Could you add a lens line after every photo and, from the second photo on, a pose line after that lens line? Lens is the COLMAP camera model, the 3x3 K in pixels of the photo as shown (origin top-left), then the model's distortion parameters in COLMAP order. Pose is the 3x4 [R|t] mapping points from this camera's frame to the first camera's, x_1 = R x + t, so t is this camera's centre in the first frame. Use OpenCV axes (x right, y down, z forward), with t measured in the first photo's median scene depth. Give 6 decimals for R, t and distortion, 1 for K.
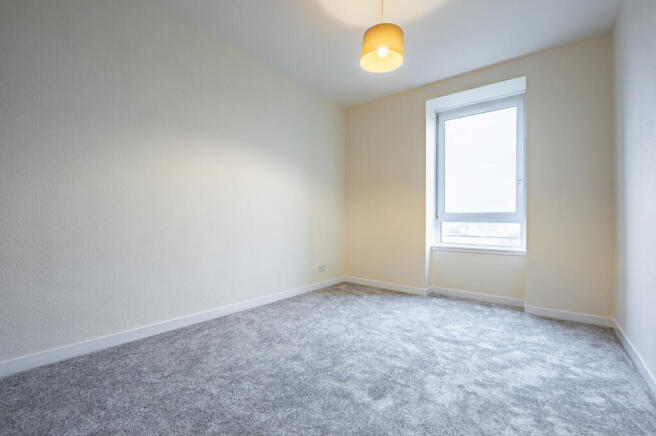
lens RADIAL K [[277.0, 0, 322.1], [0, 277.0, 218.8], [0, 0, 1]] dist [-0.000283, 0.000128]
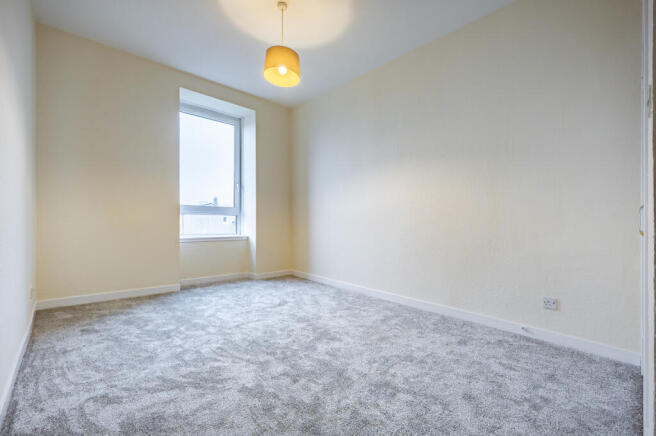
lens RADIAL K [[277.0, 0, 322.1], [0, 277.0, 218.8], [0, 0, 1]] dist [-0.000283, 0.000128]
pose [[0.185092, -0.005208, 0.982707, -0.634078], [-0.022536, 0.999700, 0.009543, 0.008120], [-0.982463, -0.023912, 0.184919, 0.444314]]
